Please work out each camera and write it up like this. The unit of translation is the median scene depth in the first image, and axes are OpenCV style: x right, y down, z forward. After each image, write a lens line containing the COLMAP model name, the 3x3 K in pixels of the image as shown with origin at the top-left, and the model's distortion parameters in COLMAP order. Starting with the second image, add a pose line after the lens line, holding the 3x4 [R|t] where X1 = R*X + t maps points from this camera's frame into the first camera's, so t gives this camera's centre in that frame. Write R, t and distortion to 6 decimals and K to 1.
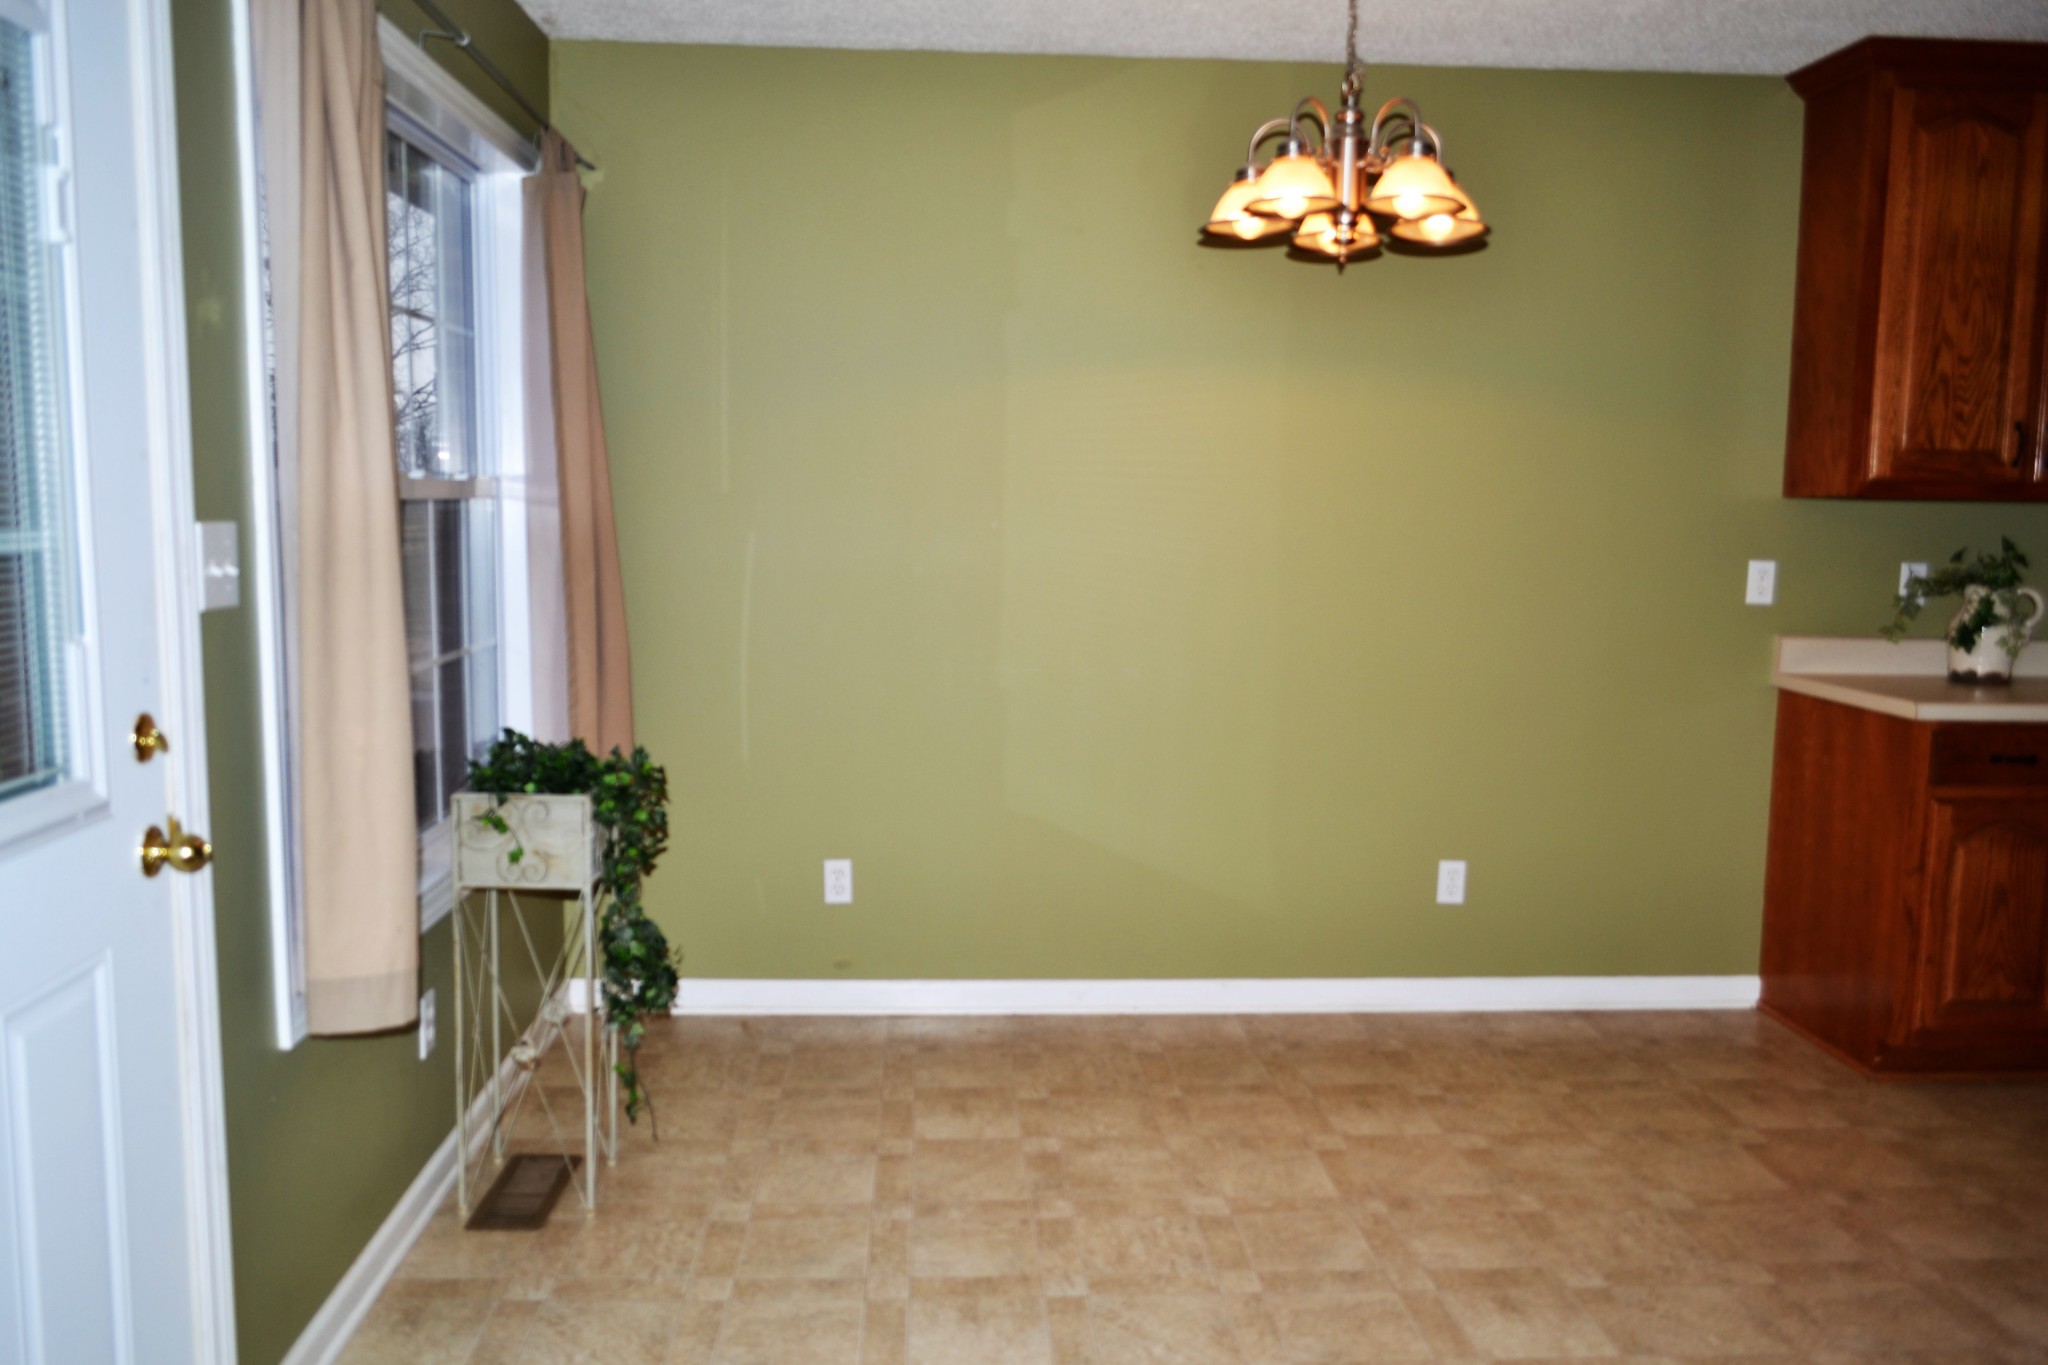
lens RADIAL K [[1615.8, 0, 1016.4], [0, 1615.8, 681.6], [0, 0, 1]] dist [-0.013330, 0.005526]
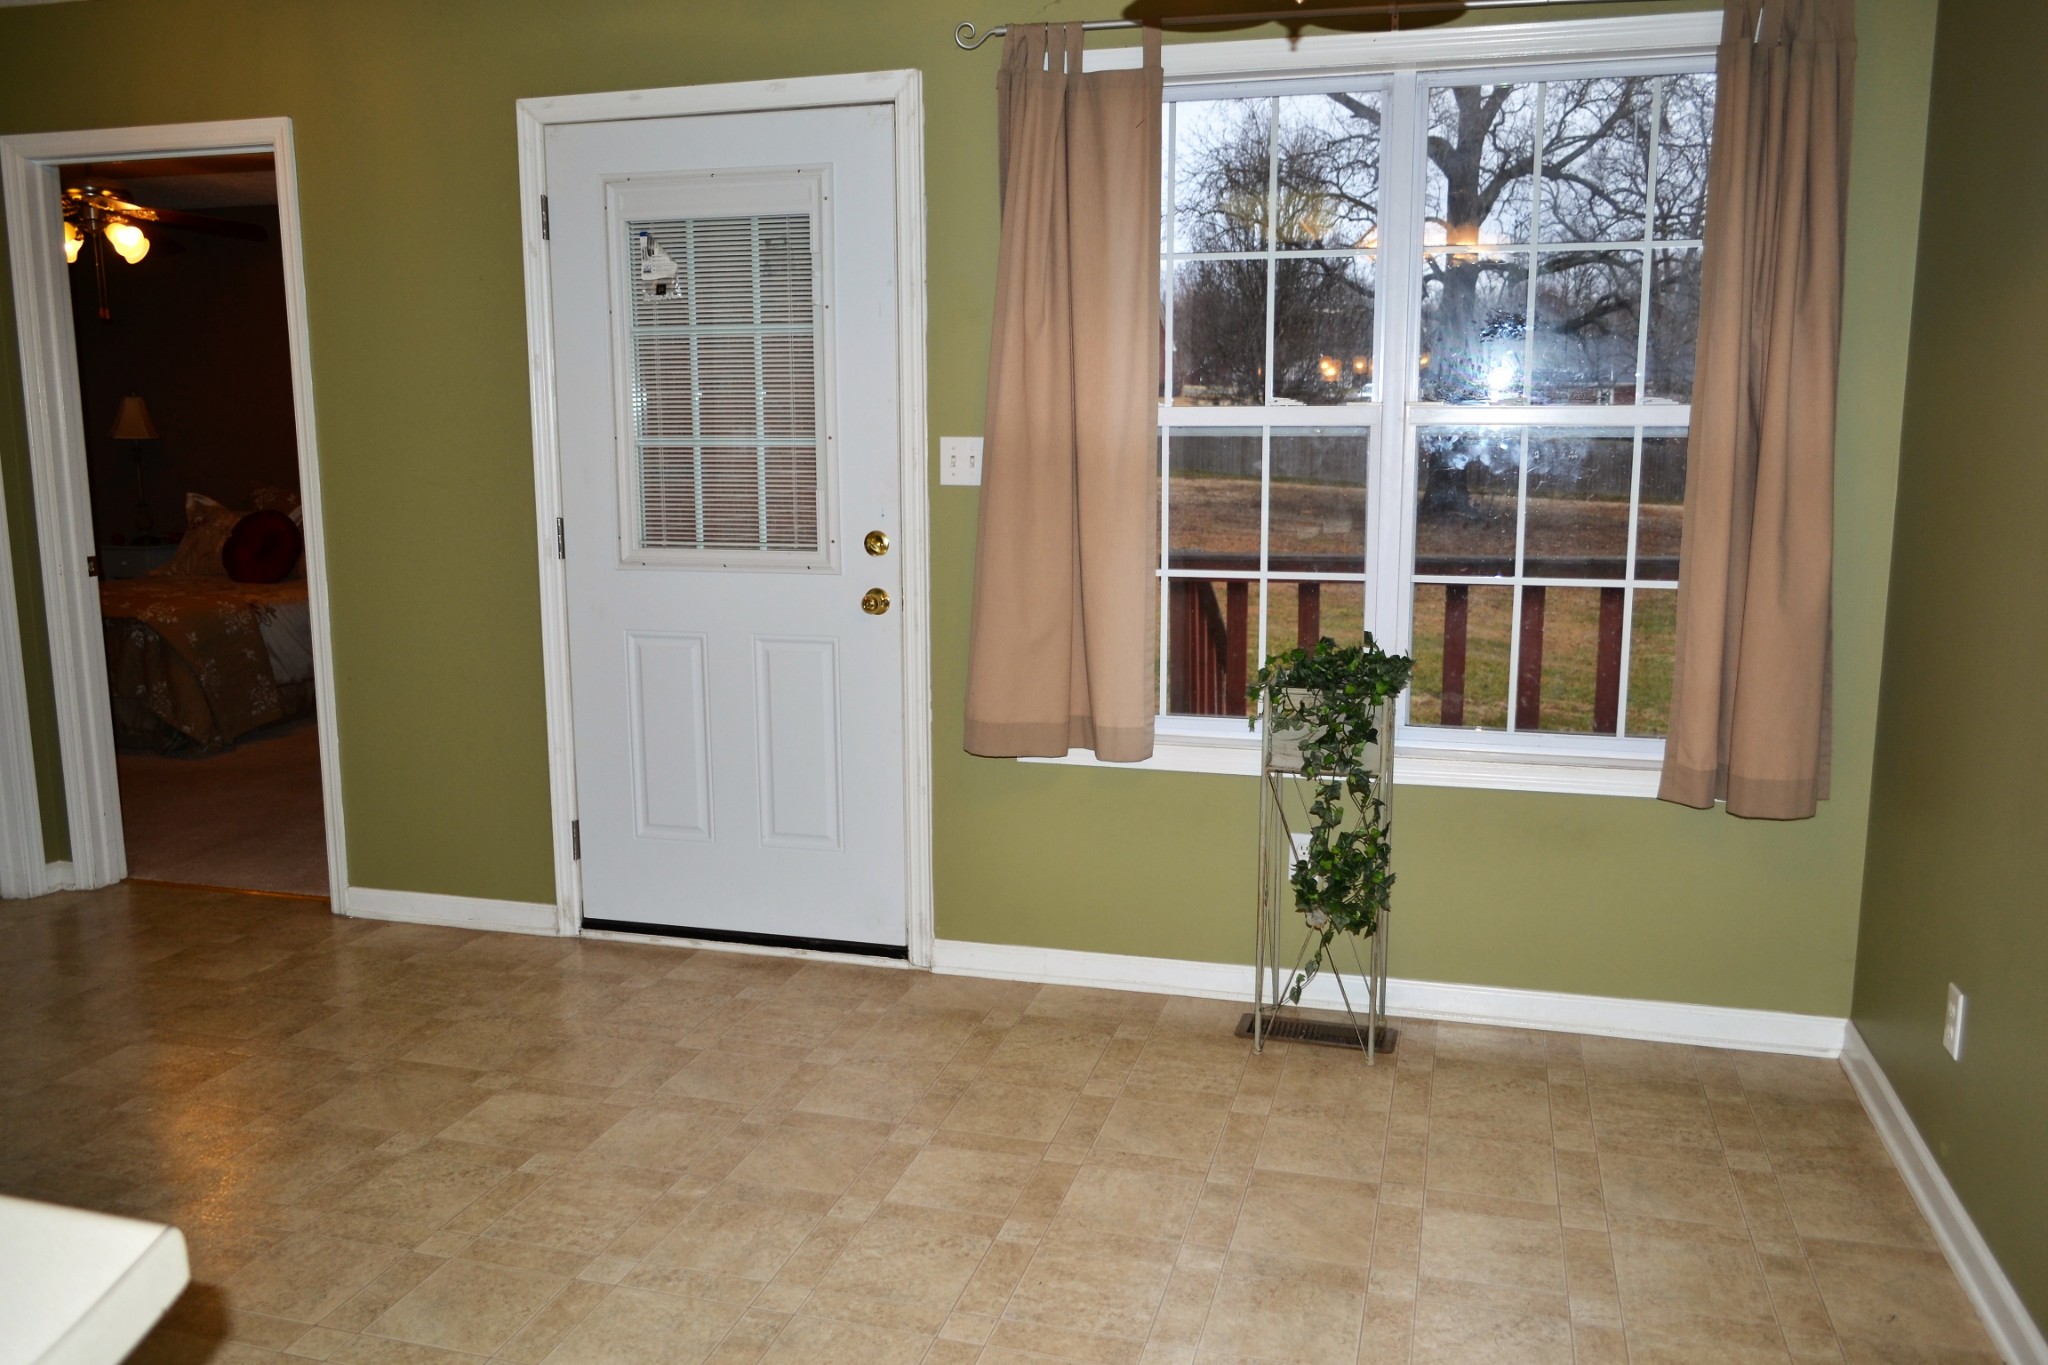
lens RADIAL K [[1615.8, 0, 1016.4], [0, 1615.8, 681.6], [0, 0, 1]] dist [-0.013330, 0.005526]
pose [[-0.316533, 0.147116, -0.937104, 0.789762], [-0.114033, 0.974835, 0.191557, -0.119856], [0.941702, 0.167495, -0.291791, 1.081549]]
